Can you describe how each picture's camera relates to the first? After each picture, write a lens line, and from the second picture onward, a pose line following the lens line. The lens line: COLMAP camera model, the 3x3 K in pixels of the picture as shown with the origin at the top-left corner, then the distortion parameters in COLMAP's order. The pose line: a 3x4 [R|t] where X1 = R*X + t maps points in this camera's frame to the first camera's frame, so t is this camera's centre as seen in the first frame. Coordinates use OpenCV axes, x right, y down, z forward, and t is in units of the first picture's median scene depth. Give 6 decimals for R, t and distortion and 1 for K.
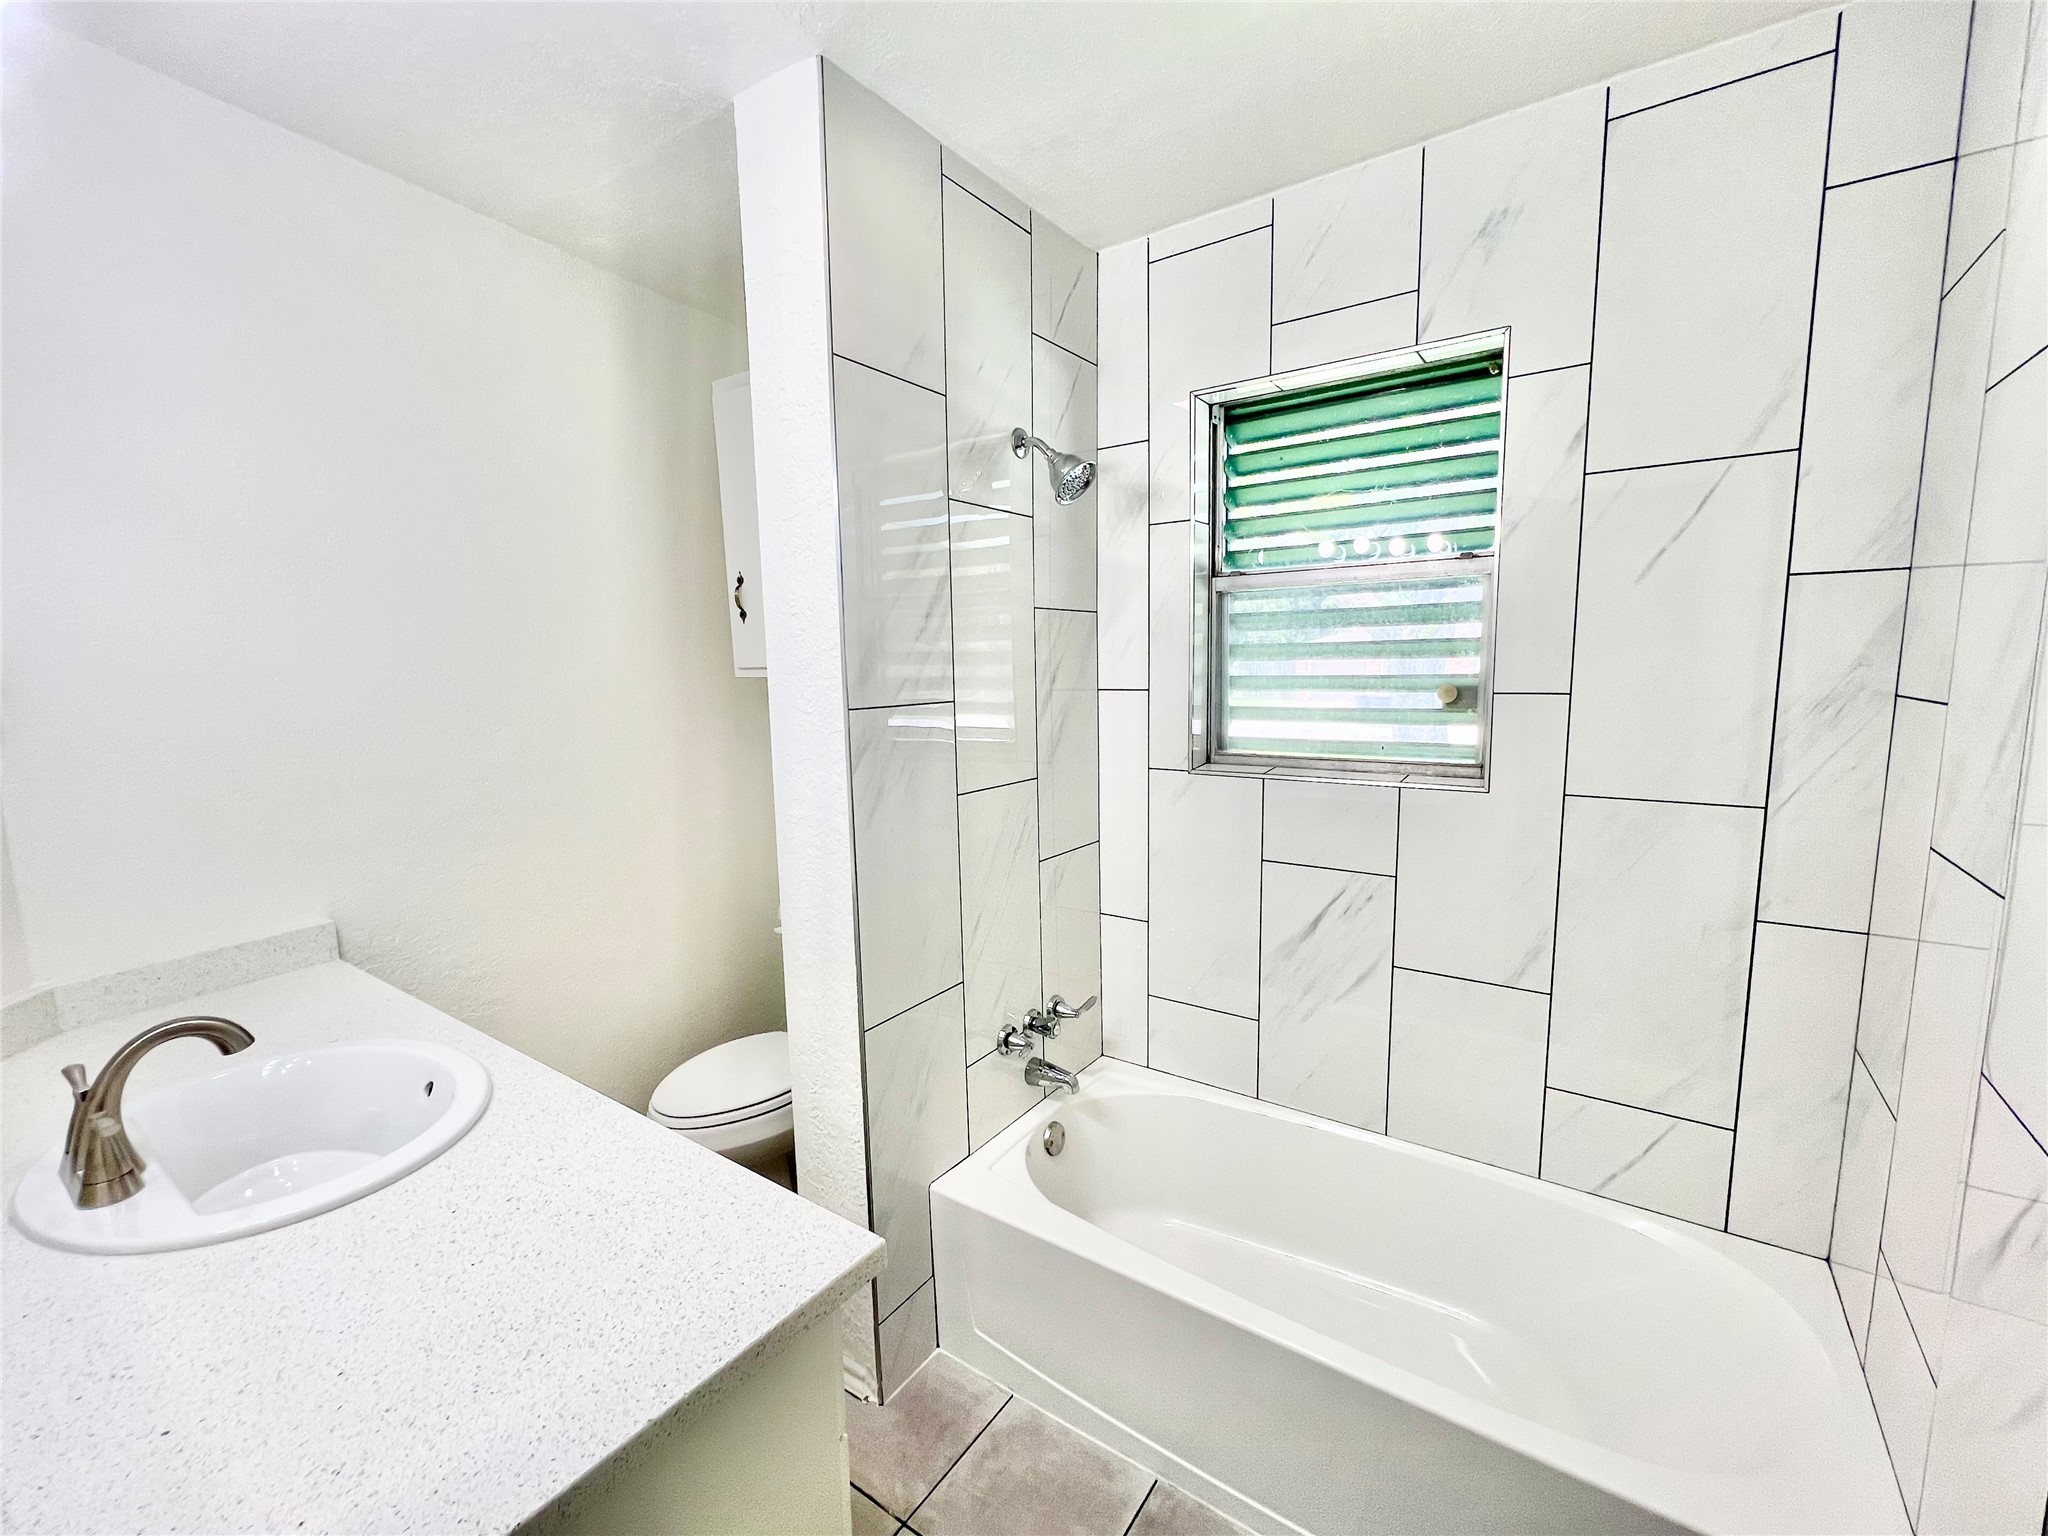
lens RADIAL K [[855.9, 0, 1027.8], [0, 855.9, 772.4], [0, 0, 1]] dist [-0.003402, -0.000070]
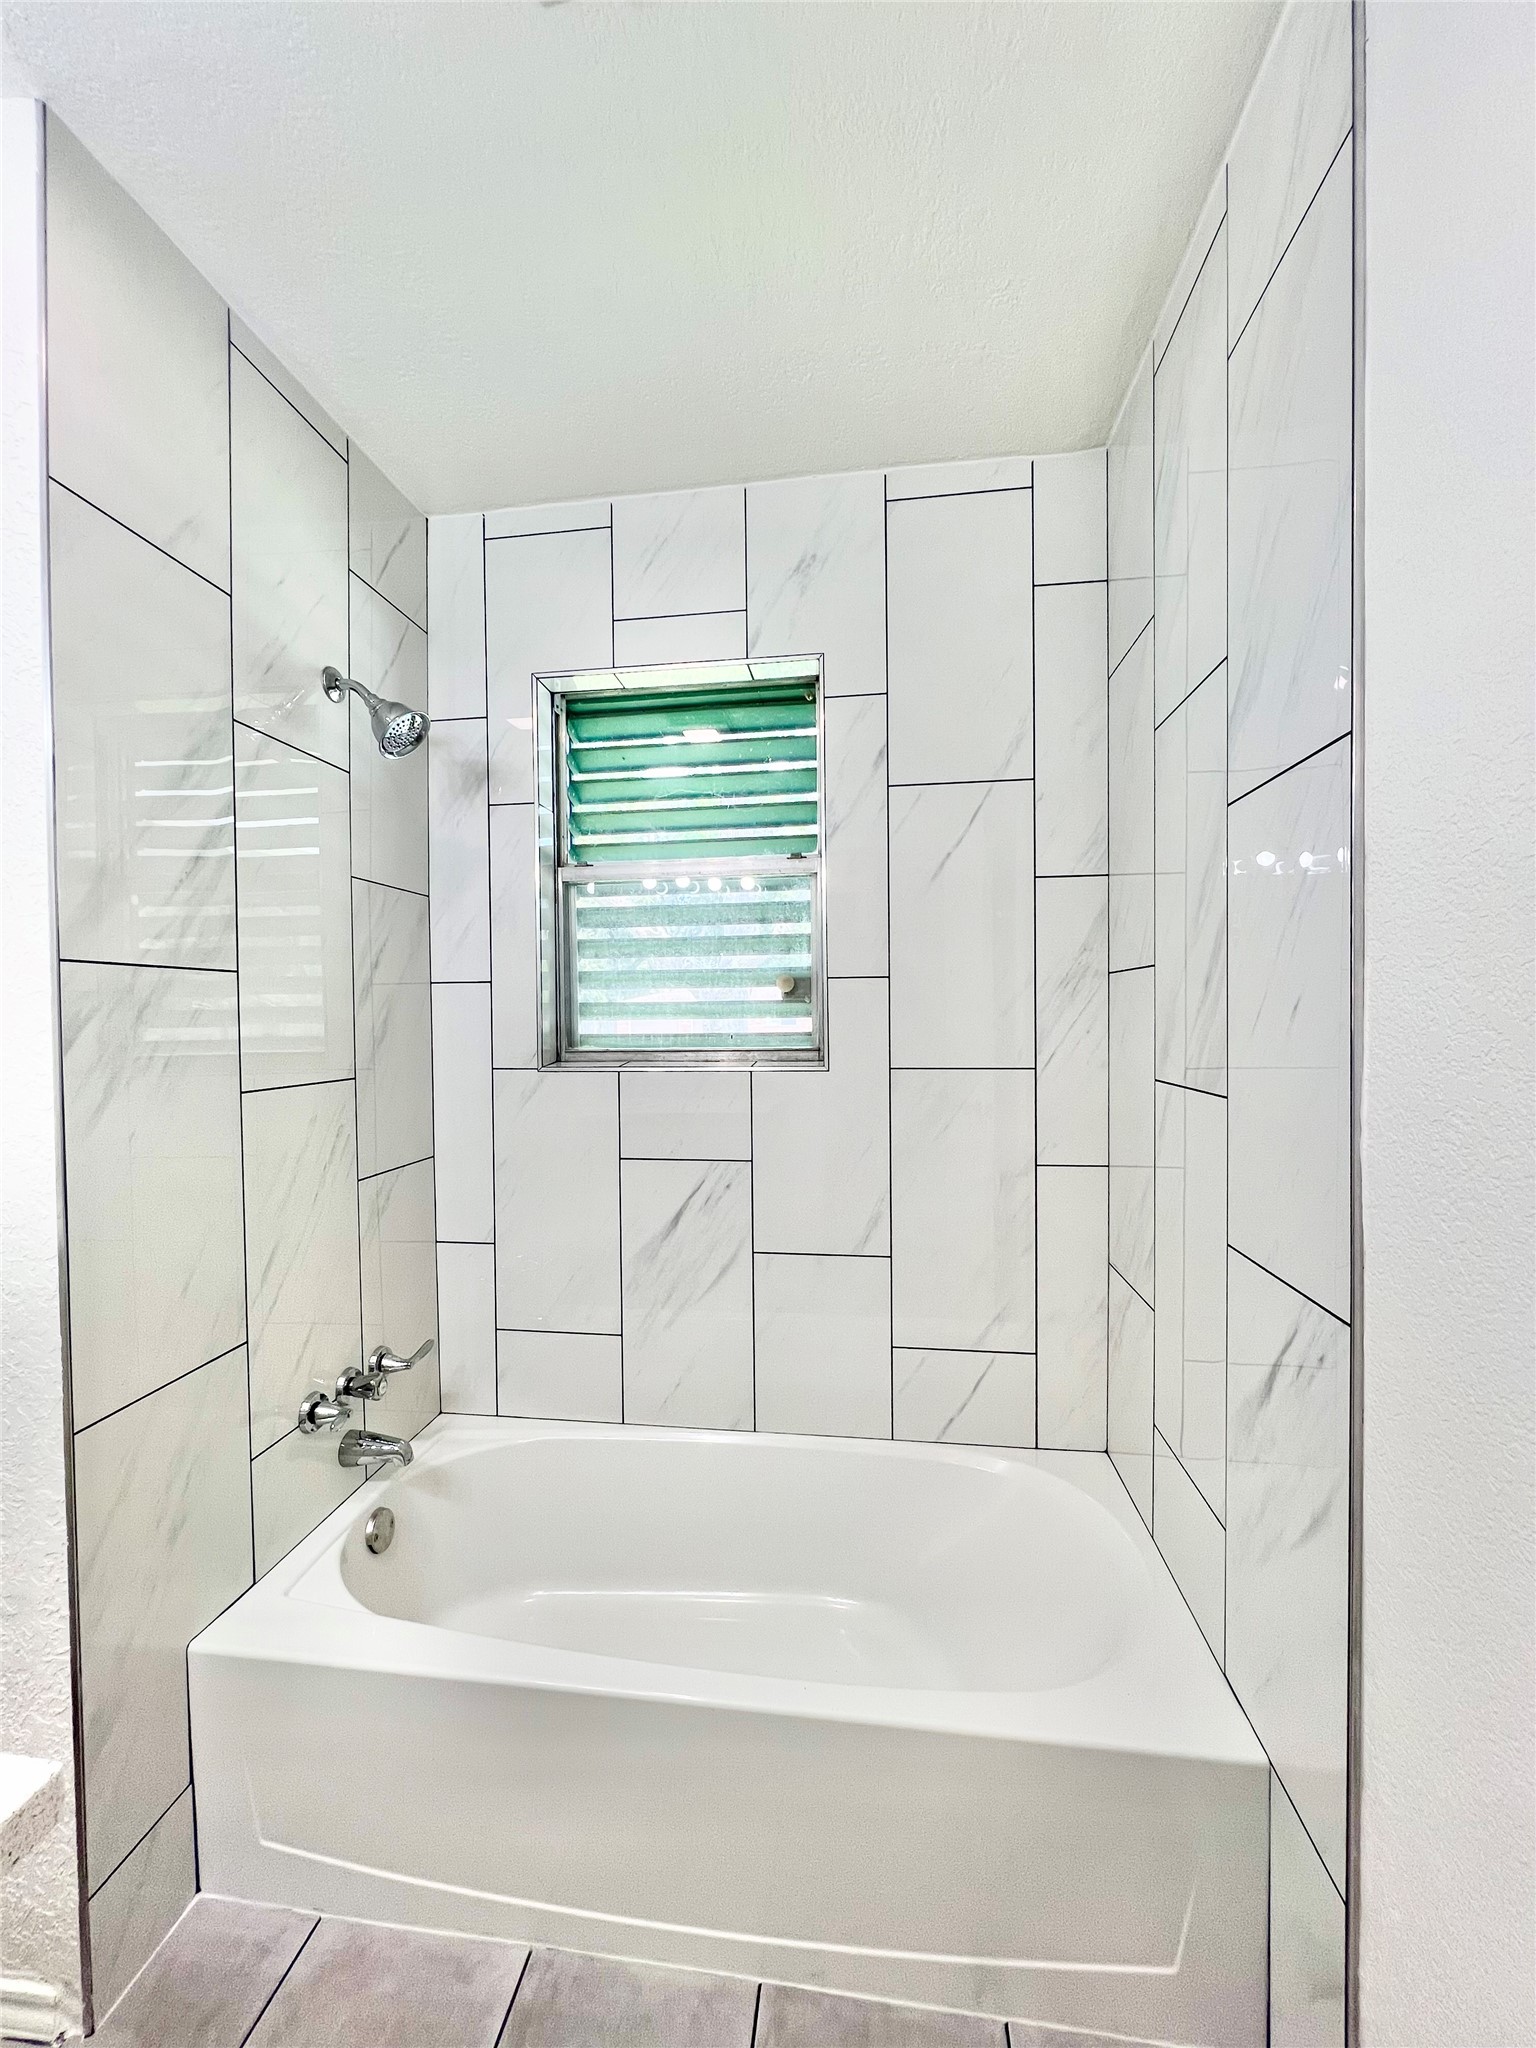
lens RADIAL K [[824.4, 0, 761.9], [0, 824.4, 1027.3], [0, 0, 1]] dist [-0.001726, 0.000076]
pose [[0.888716, 0.001235, 0.458456, -0.005336], [0.052758, 0.993078, -0.104945, 0.068275], [-0.455412, 0.117454, 0.882499, 0.118139]]
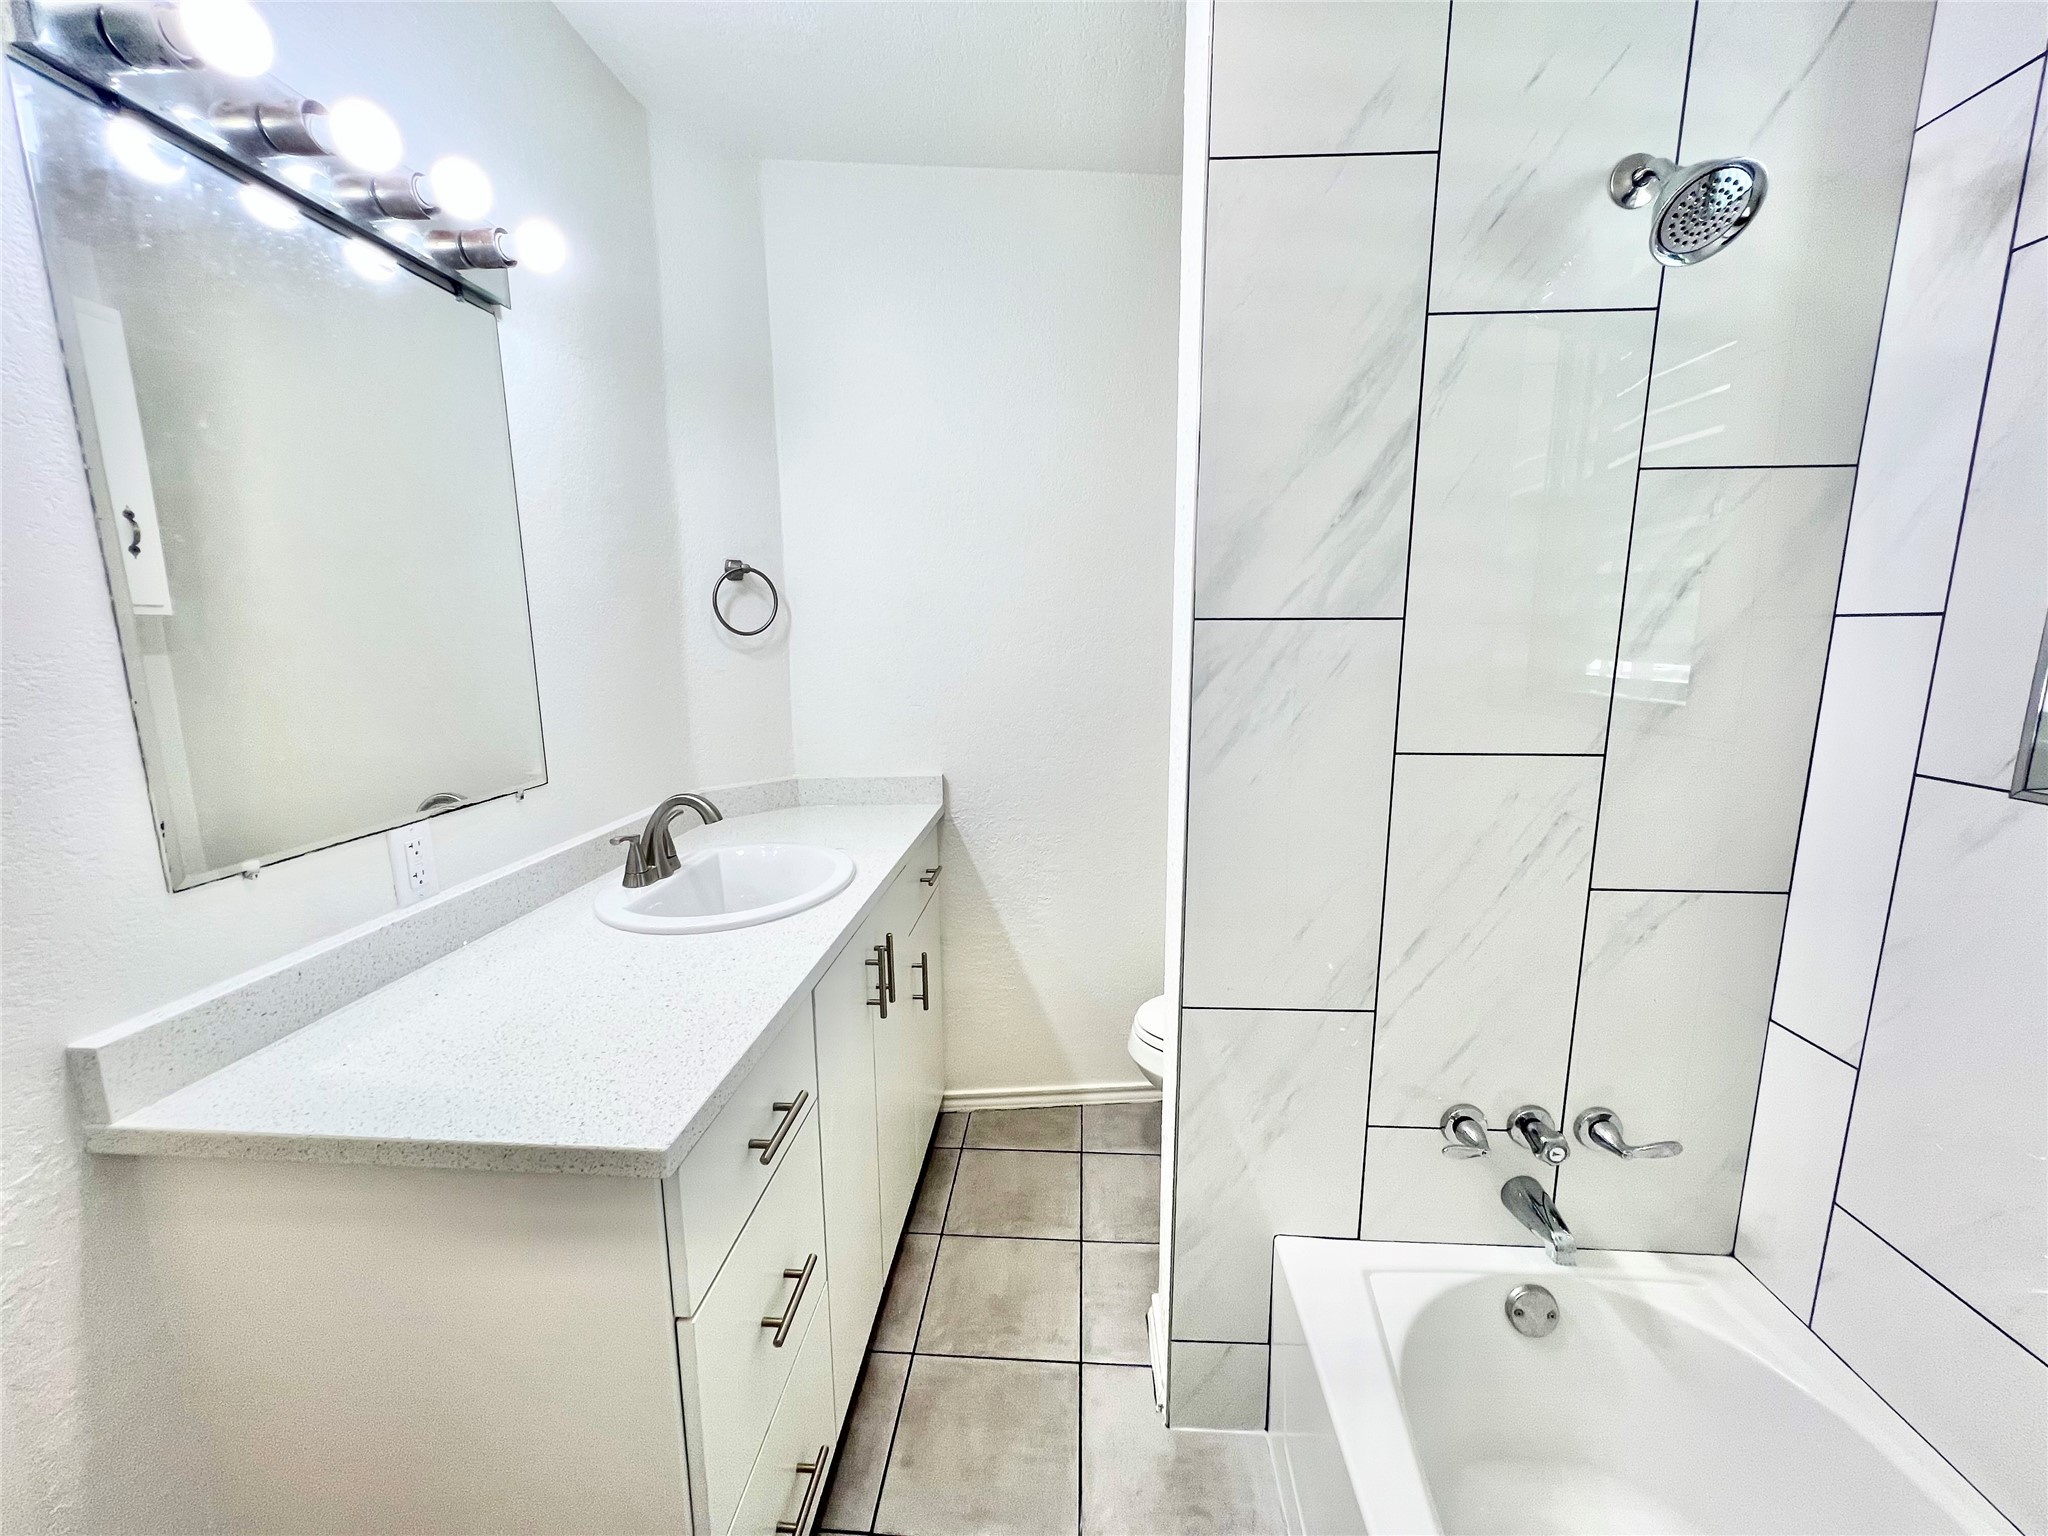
lens RADIAL K [[824.4, 0, 1028.9], [0, 824.4, 774.4], [0, 0, 1]] dist [-0.001726, 0.000076]
pose [[0.524162, 0.163376, -0.835801, 0.318318], [-0.115372, 0.986001, 0.120382, -0.003562], [0.843768, 0.033328, 0.535673, 0.369488]]
